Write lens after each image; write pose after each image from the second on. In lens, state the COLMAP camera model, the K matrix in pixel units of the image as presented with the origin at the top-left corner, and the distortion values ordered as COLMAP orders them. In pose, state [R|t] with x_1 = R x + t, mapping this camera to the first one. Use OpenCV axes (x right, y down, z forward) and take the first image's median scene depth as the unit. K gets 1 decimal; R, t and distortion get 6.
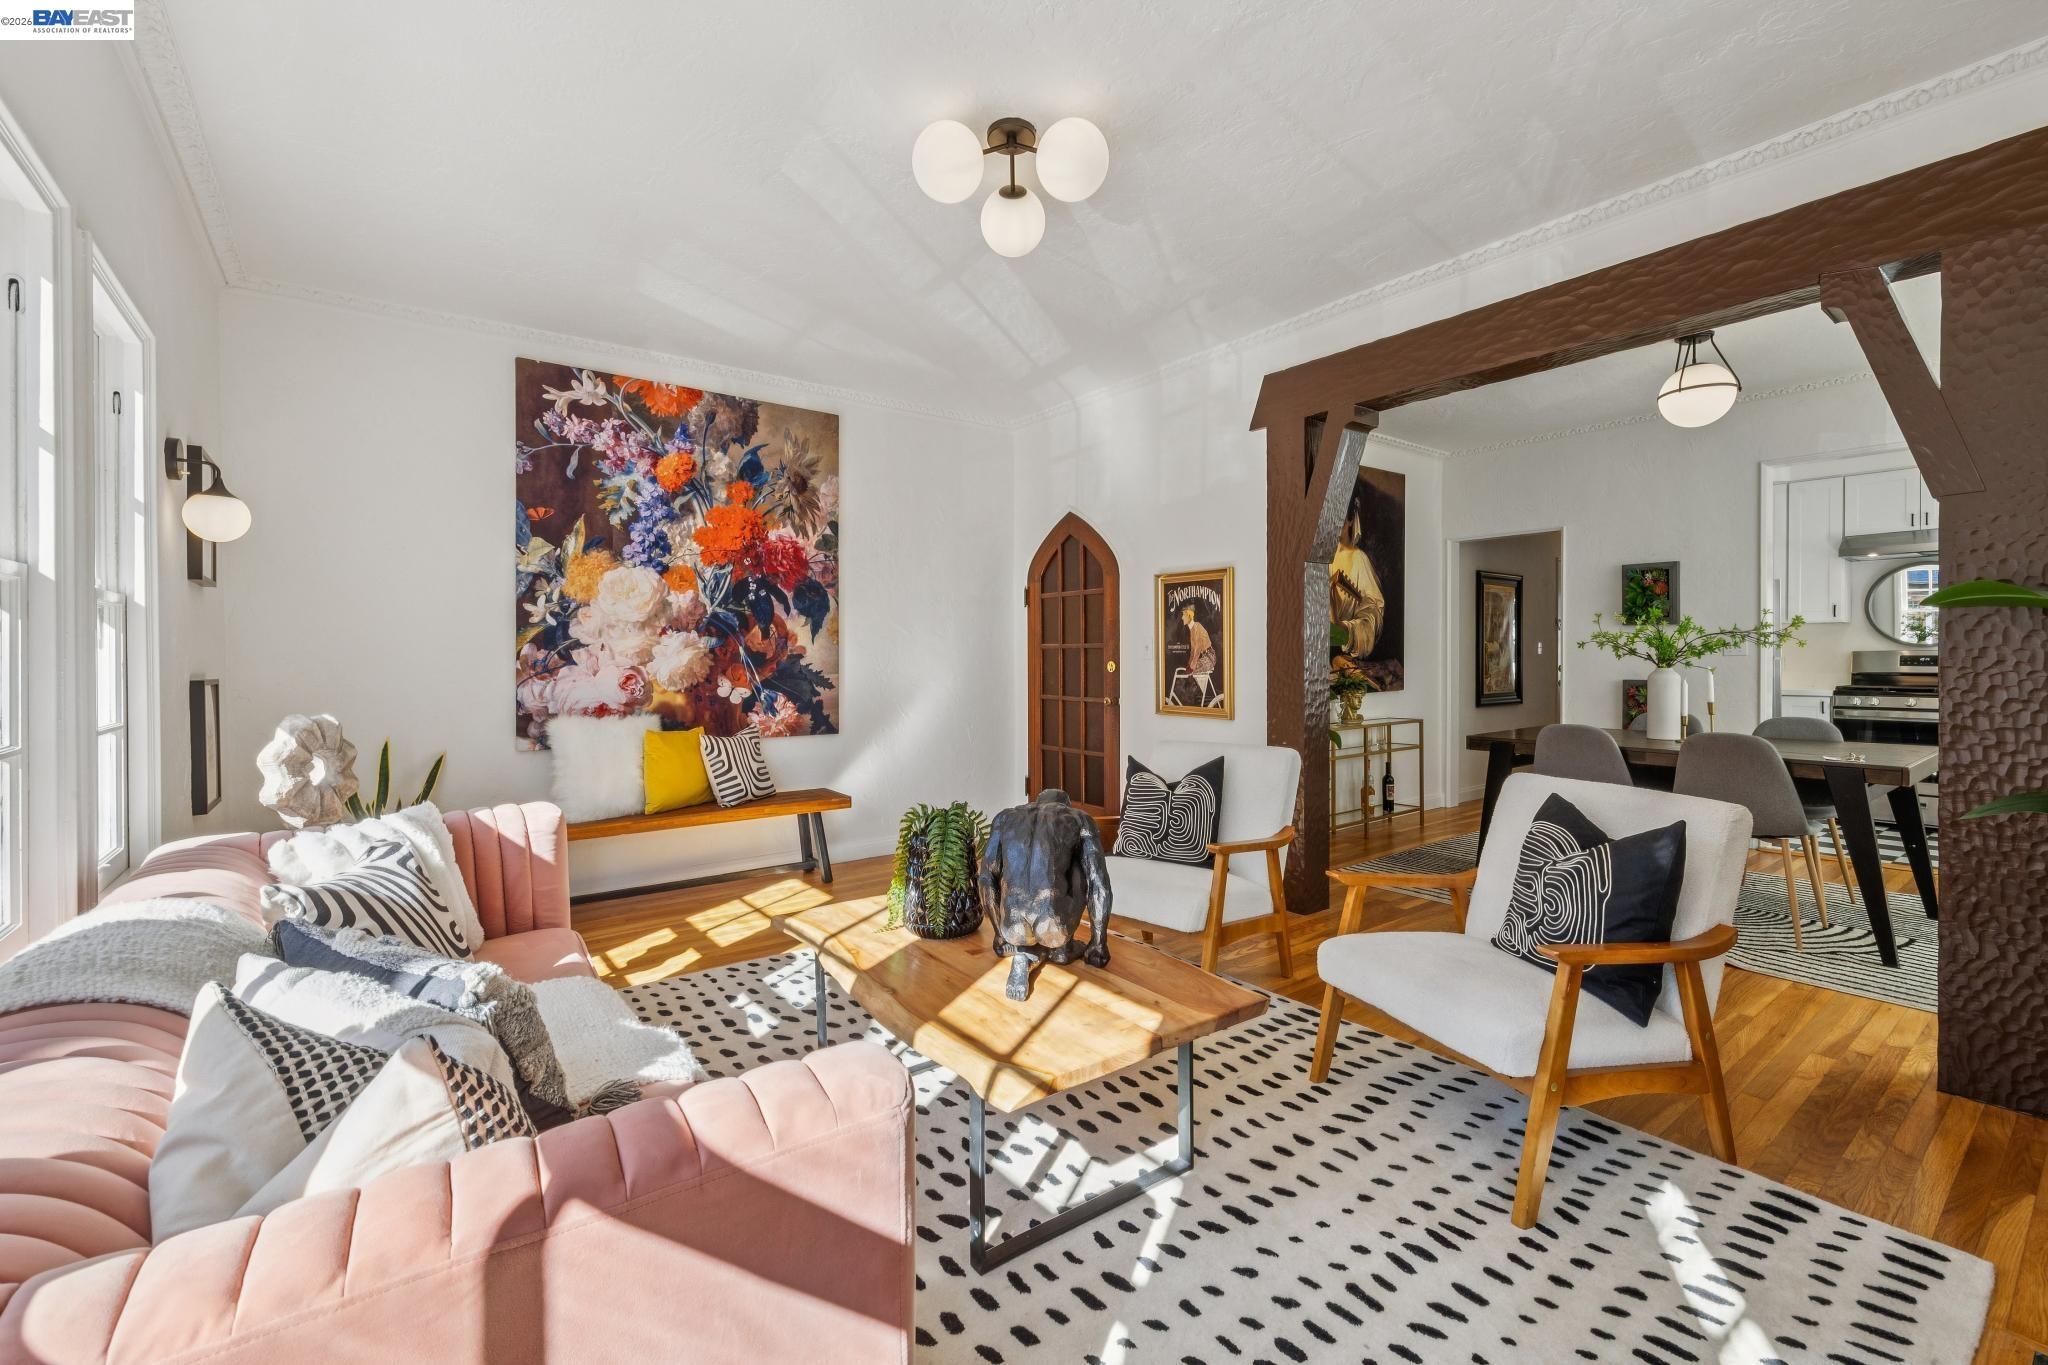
lens RADIAL K [[859.4, 0, 1007.5], [0, 859.4, 665.8], [0, 0, 1]] dist [0.000282, 0.000683]
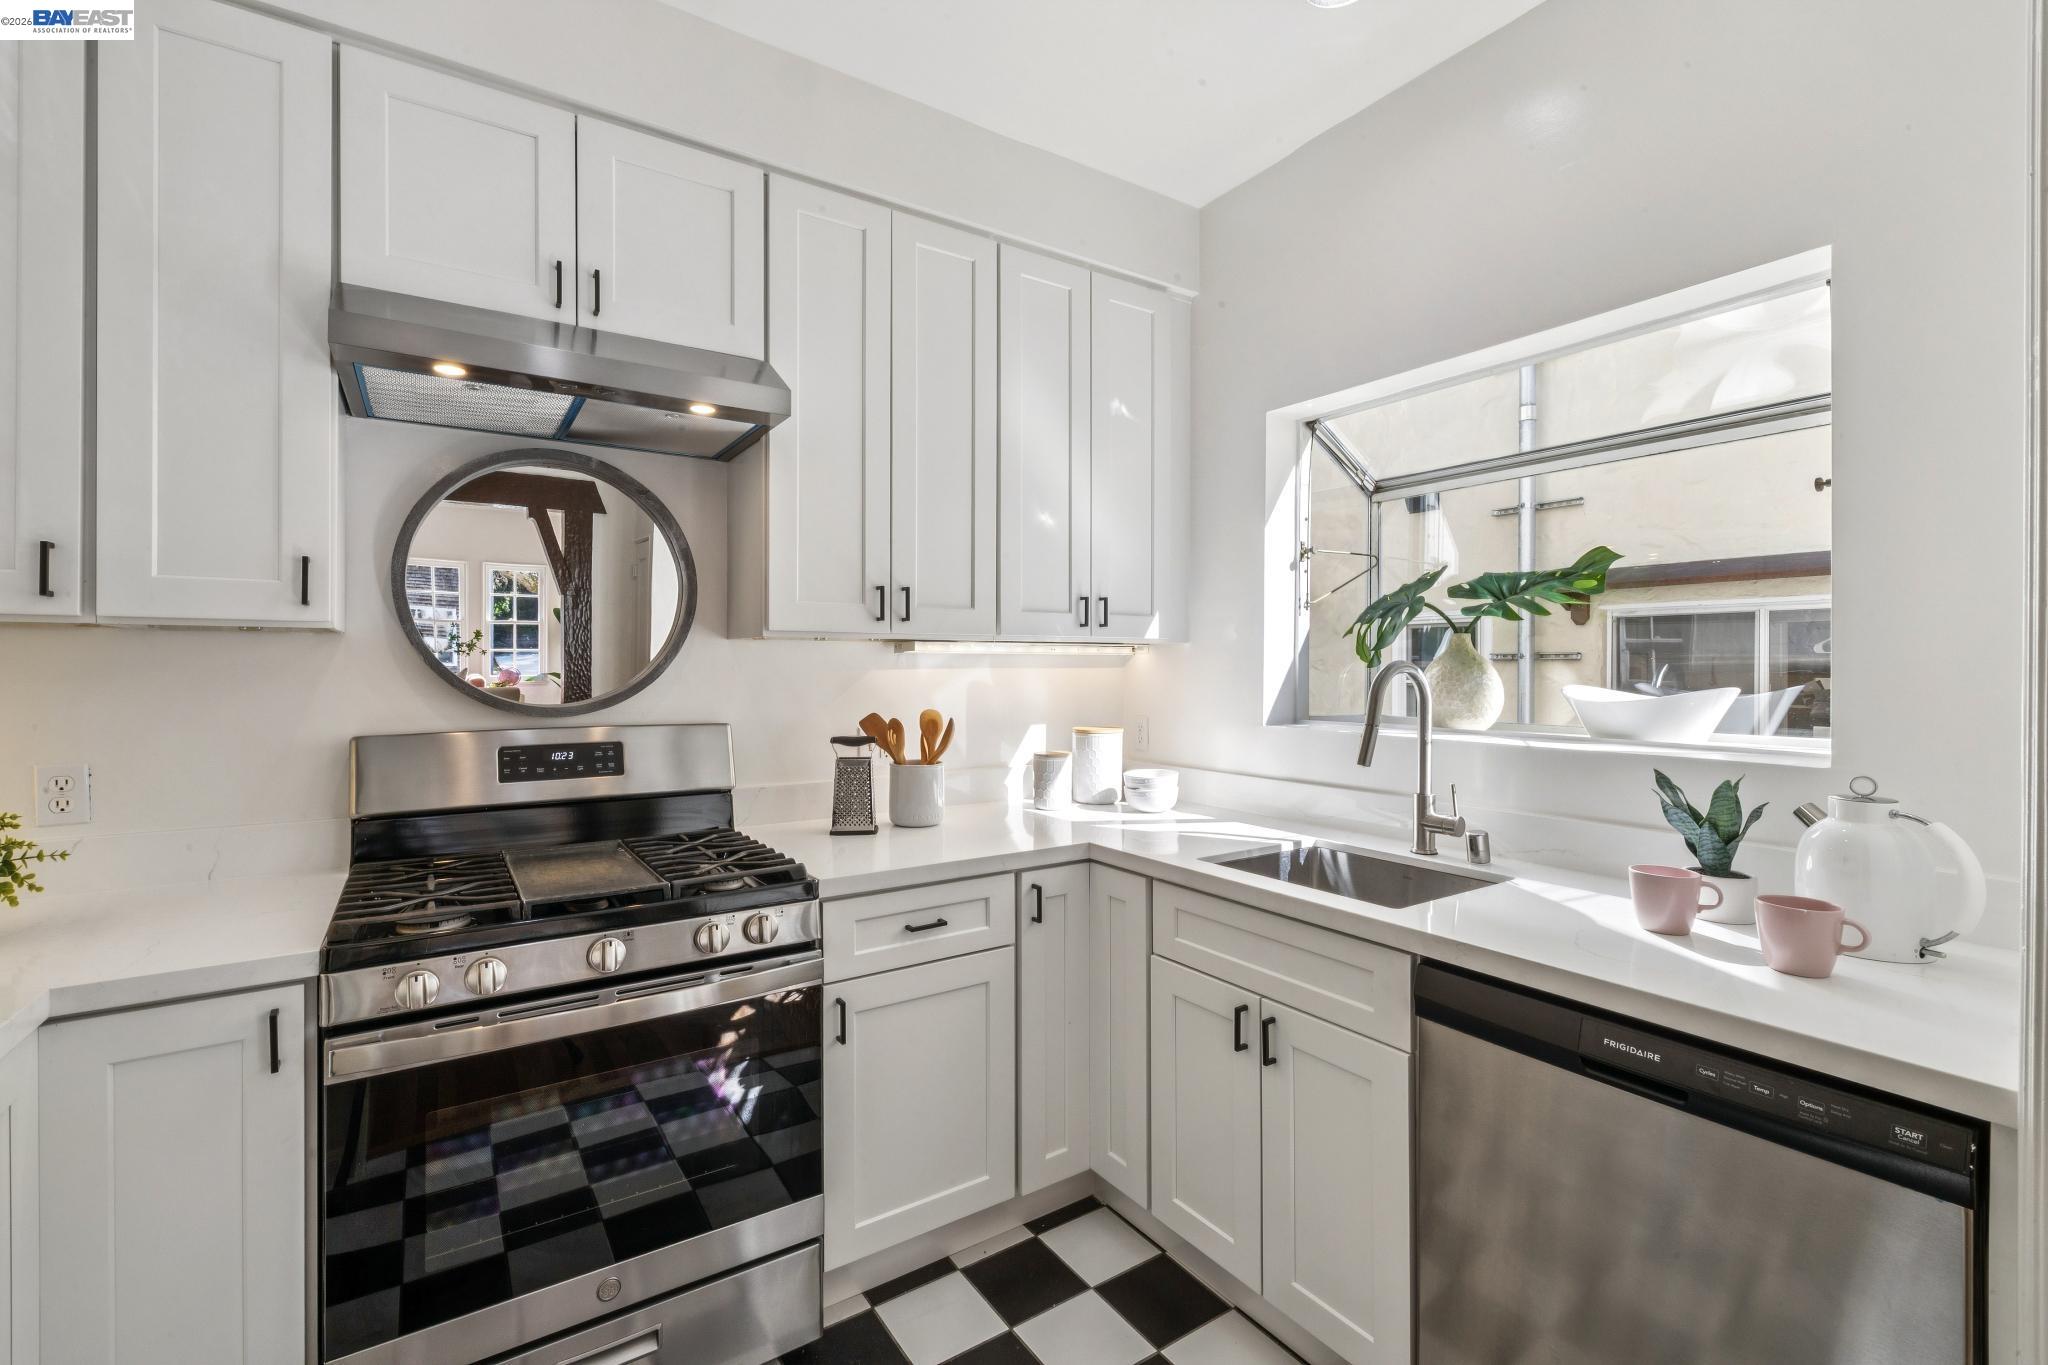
lens RADIAL K [[859.4, 0, 1012.7], [0, 859.4, 662.0], [0, 0, 1]] dist [0.000282, 0.000683]
pose [[0.042403, 0.004159, 0.999092, 1.048670], [0.015974, 0.999861, -0.004840, -0.053315], [-0.998973, 0.016165, 0.042330, 1.138096]]
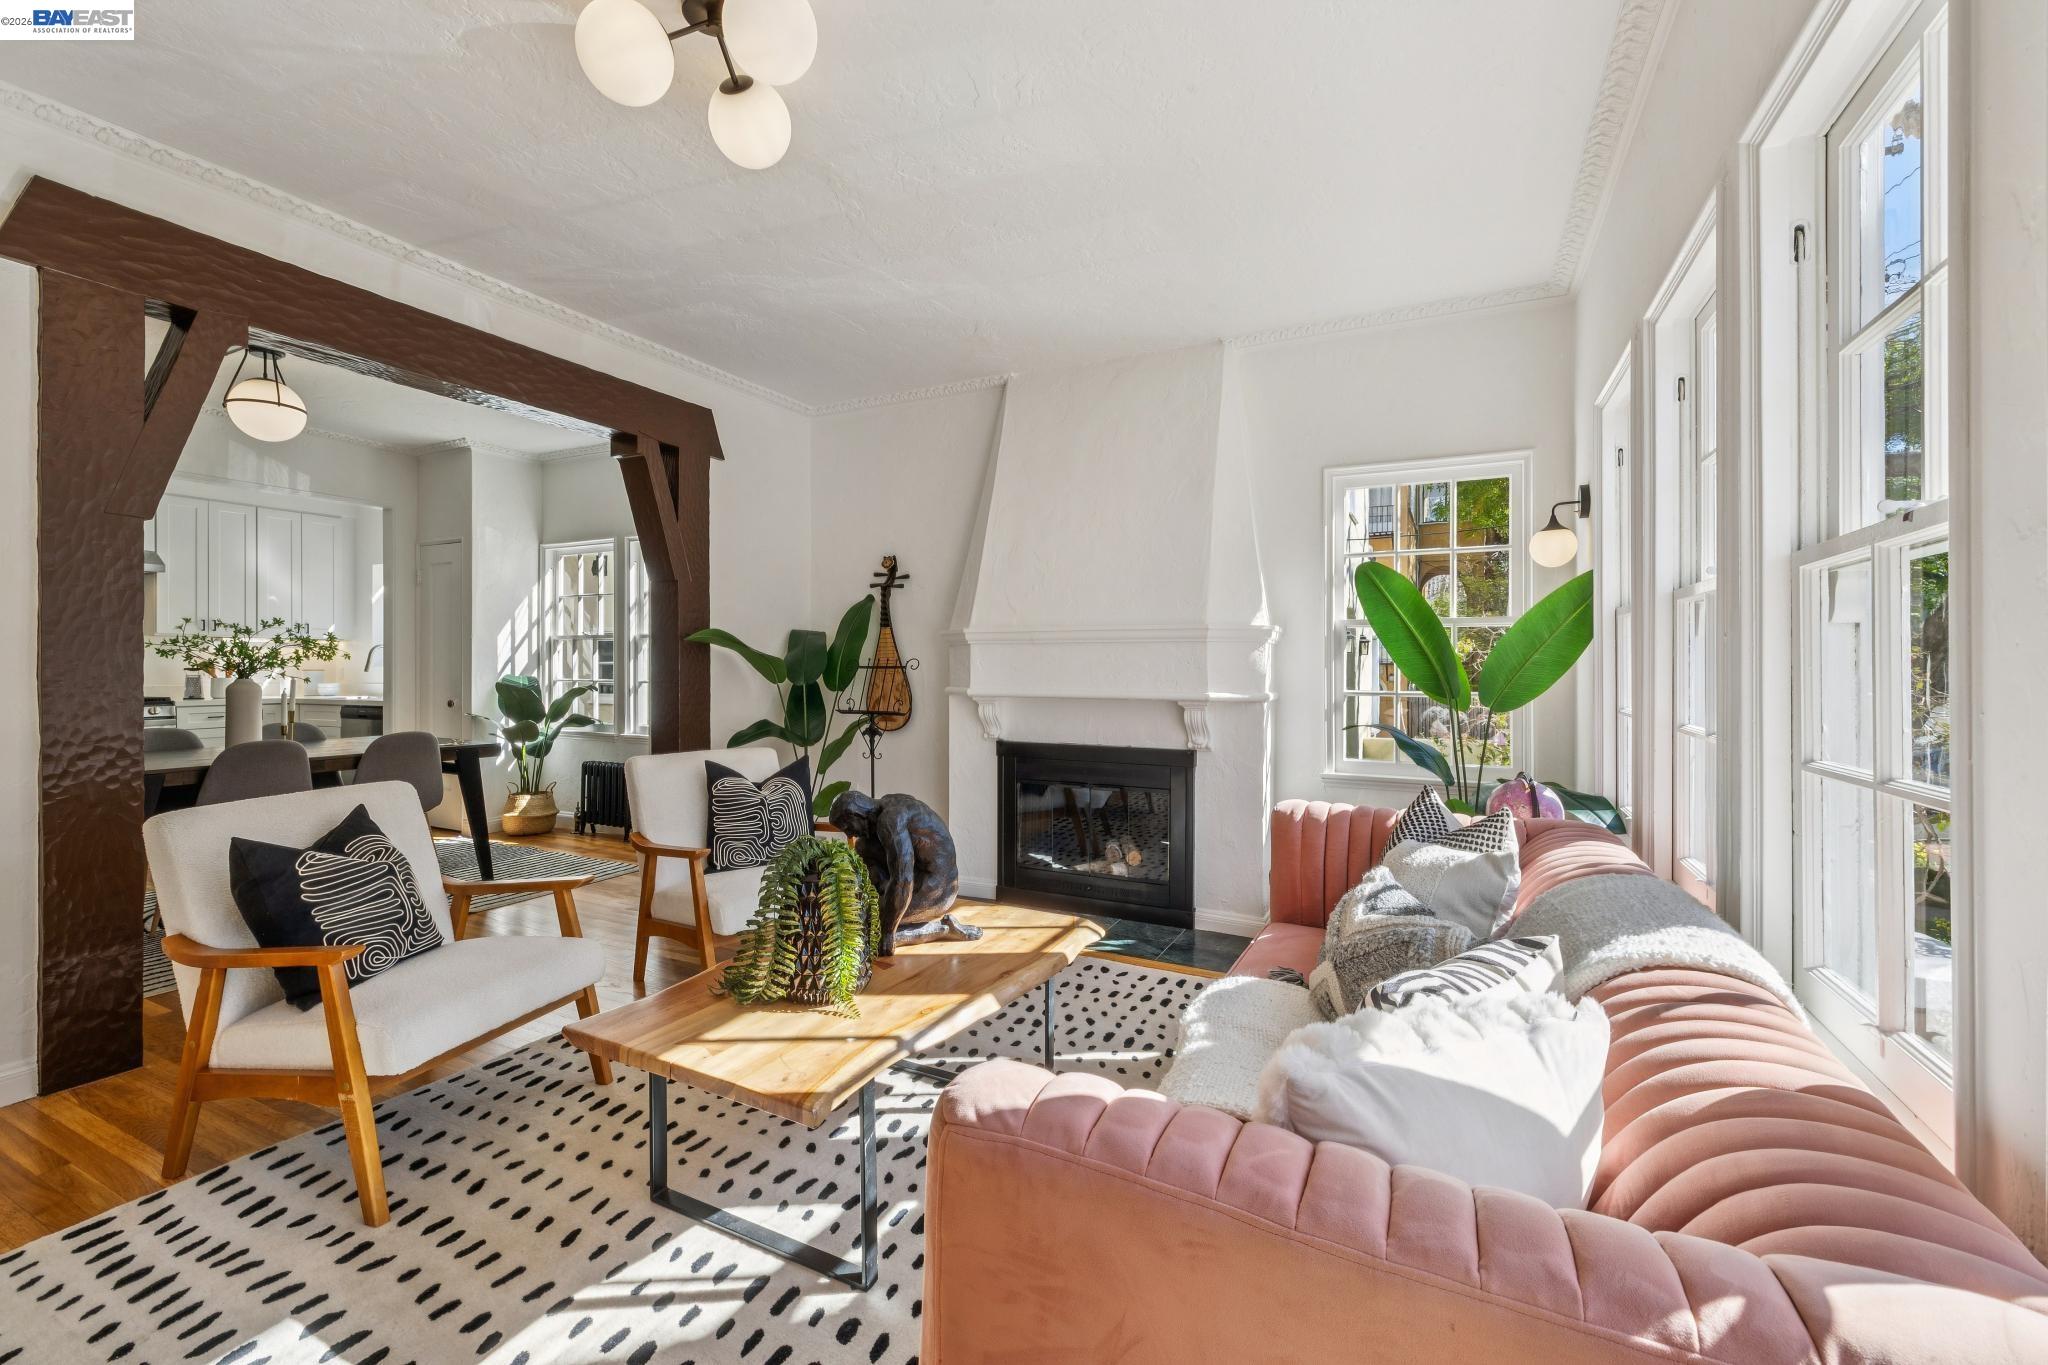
lens RADIAL K [[859.4, 0, 1013.8], [0, 859.4, 664.8], [0, 0, 1]] dist [0.000282, 0.000683]
pose [[-0.446919, 0.005990, 0.894554, -0.473996], [0.009891, 0.999950, -0.001754, -0.002080], [-0.894520, 0.008064, -0.446956, 0.631768]]
